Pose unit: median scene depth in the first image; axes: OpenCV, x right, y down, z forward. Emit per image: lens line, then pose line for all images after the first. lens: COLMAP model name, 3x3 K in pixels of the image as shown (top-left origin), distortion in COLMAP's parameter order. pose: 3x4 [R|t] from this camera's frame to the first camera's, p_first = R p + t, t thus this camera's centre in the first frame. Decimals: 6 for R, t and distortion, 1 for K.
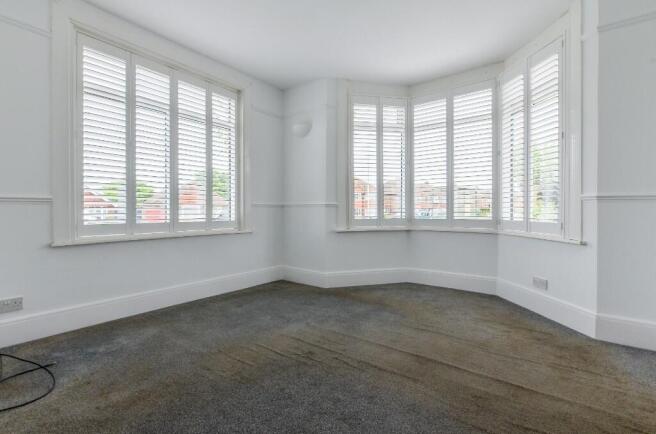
lens RADIAL K [[282.9, 0, 328.0], [0, 282.9, 217.0], [0, 0, 1]] dist [0.000584, -0.000178]
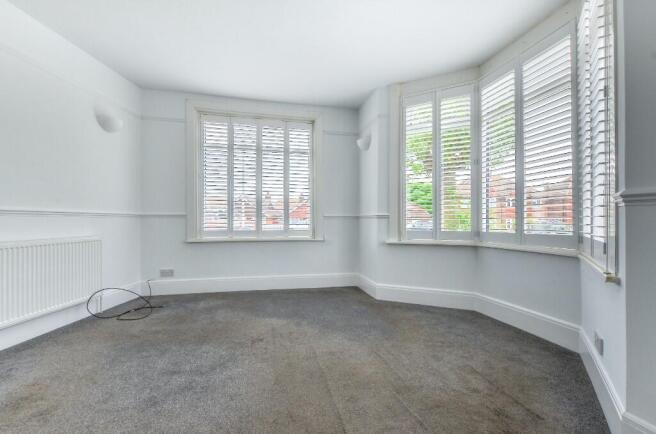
lens RADIAL K [[285.0, 0, 338.5], [0, 285.0, 224.3], [0, 0, 1]] dist [0.000186, -0.000372]
pose [[0.777822, 0.005276, -0.628462, 0.525403], [-0.012647, 0.999894, -0.007259, -0.003988], [0.628357, 0.013595, 0.777806, 0.140319]]
